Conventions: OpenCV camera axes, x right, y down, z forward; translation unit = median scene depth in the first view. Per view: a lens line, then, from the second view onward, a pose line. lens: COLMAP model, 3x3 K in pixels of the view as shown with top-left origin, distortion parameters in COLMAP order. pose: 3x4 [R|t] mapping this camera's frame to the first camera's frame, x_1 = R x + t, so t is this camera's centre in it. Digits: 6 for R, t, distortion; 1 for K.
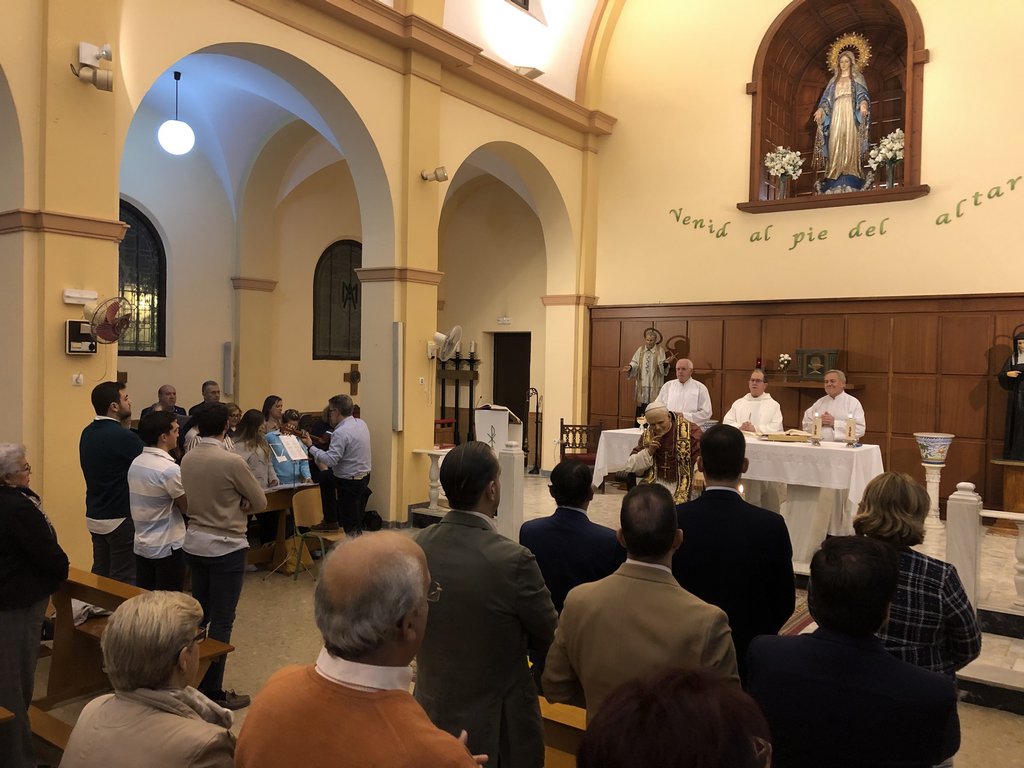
lens RADIAL K [[835.0, 0, 512.0], [0, 835.0, 384.0], [0, 0, 1]] dist [0.013707, 0.002086]
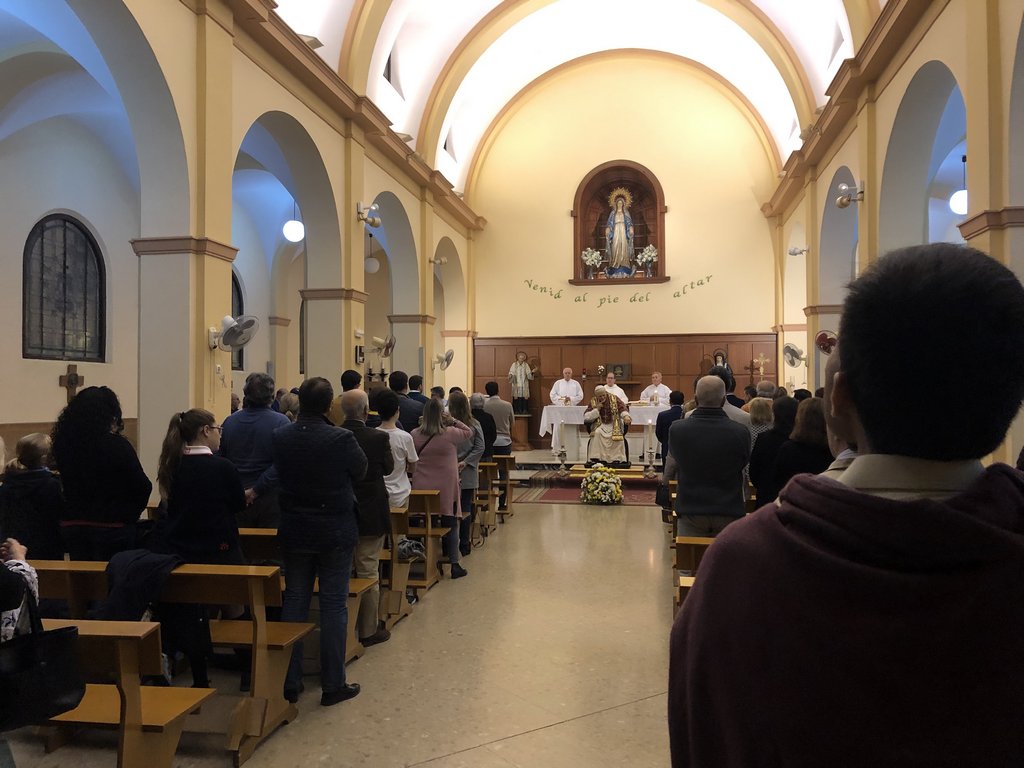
lens RADIAL K [[830.5, 0, 512.0], [0, 830.5, 384.0], [0, 0, 1]] dist [0.077029, -0.002814]
pose [[0.899714, -0.017687, 0.436121, -0.600140], [0.032134, 0.999151, -0.025770, 0.041284], [-0.435295, 0.037200, 0.899519, -0.495909]]
